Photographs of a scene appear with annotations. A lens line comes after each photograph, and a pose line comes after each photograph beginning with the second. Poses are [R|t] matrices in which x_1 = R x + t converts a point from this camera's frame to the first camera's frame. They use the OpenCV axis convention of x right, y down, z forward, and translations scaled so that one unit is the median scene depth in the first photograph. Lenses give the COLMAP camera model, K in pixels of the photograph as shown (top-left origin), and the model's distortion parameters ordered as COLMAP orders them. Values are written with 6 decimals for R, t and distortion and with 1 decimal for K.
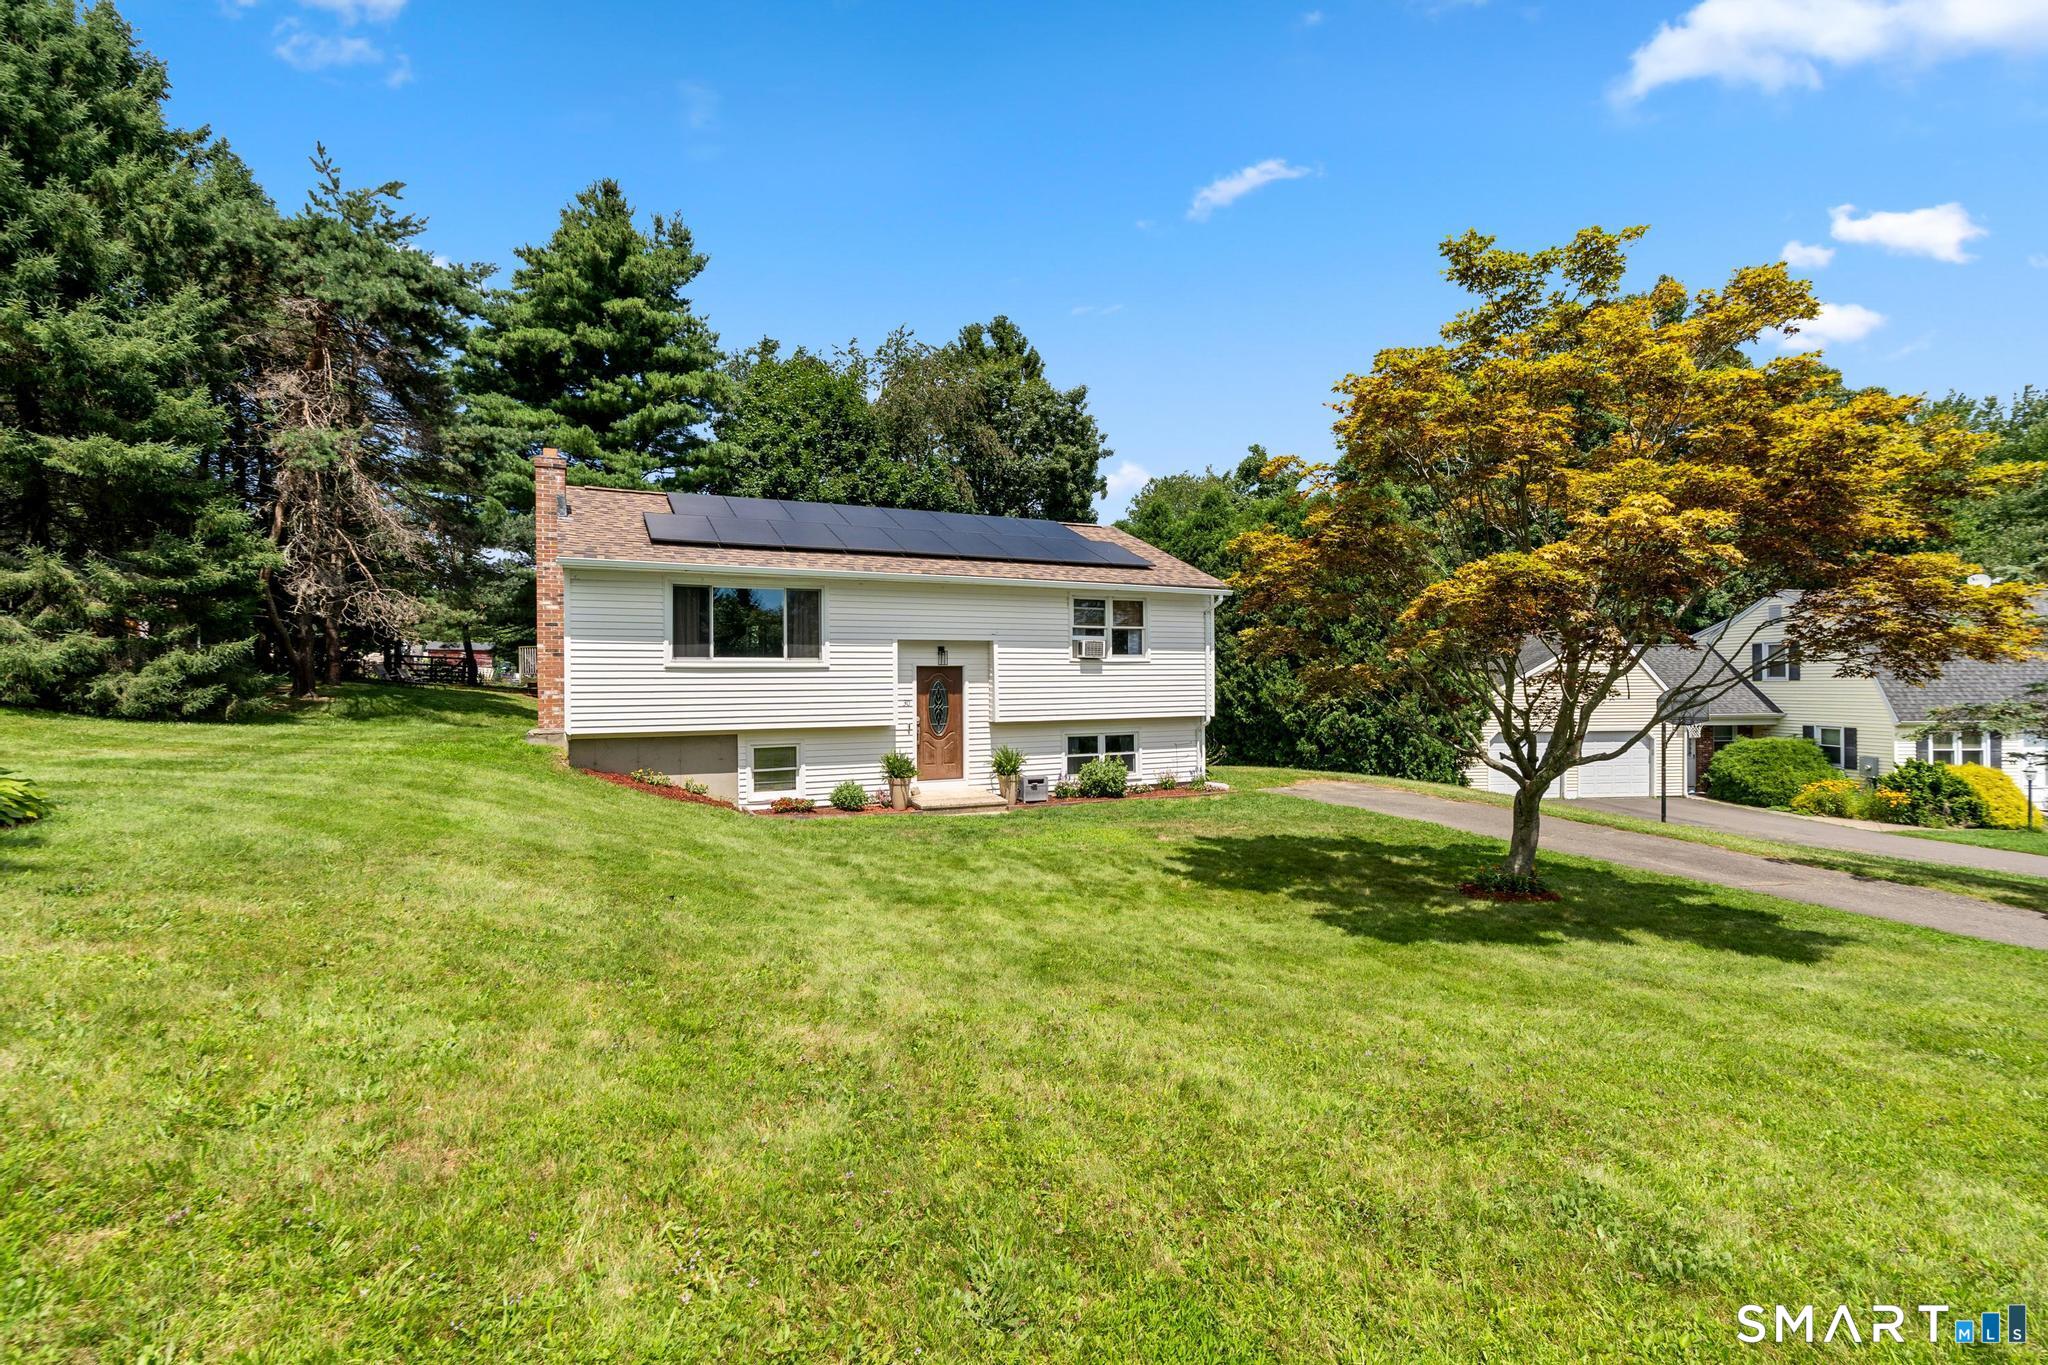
lens RADIAL K [[942.0, 0, 1020.5], [0, 942.0, 677.3], [0, 0, 1]] dist [-0.001326, -0.000018]
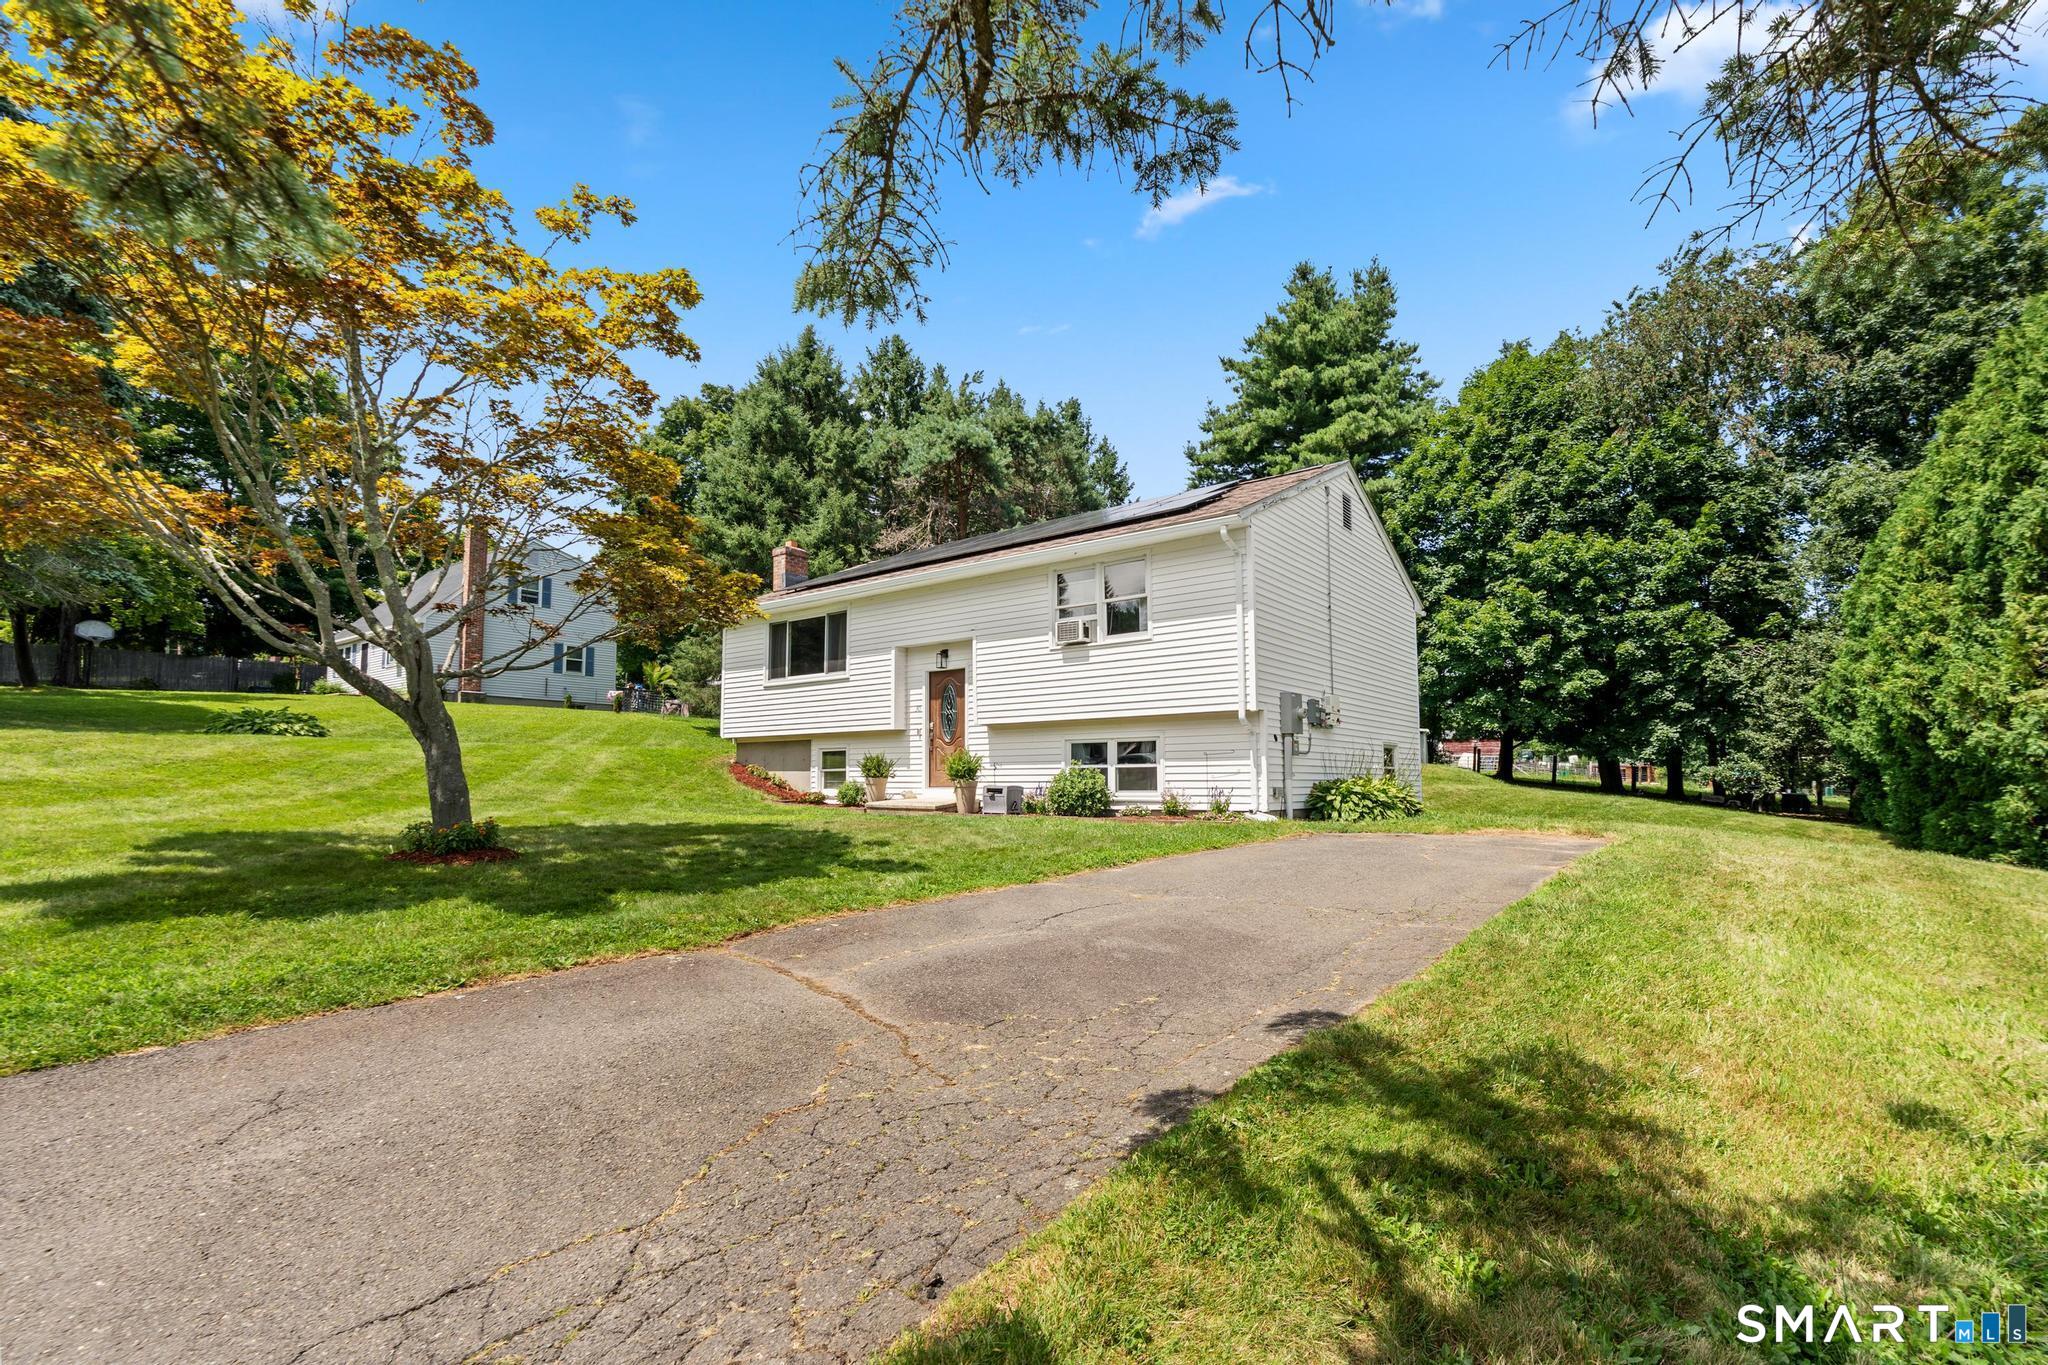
lens RADIAL K [[942.0, 0, 1014.1], [0, 942.0, 691.7], [0, 0, 1]] dist [-0.001326, -0.000018]
pose [[0.402928, -0.079653, -0.911759, 0.869093], [0.004219, 0.996357, -0.085179, 0.098686], [0.915222, 0.030475, 0.401796, 0.699198]]
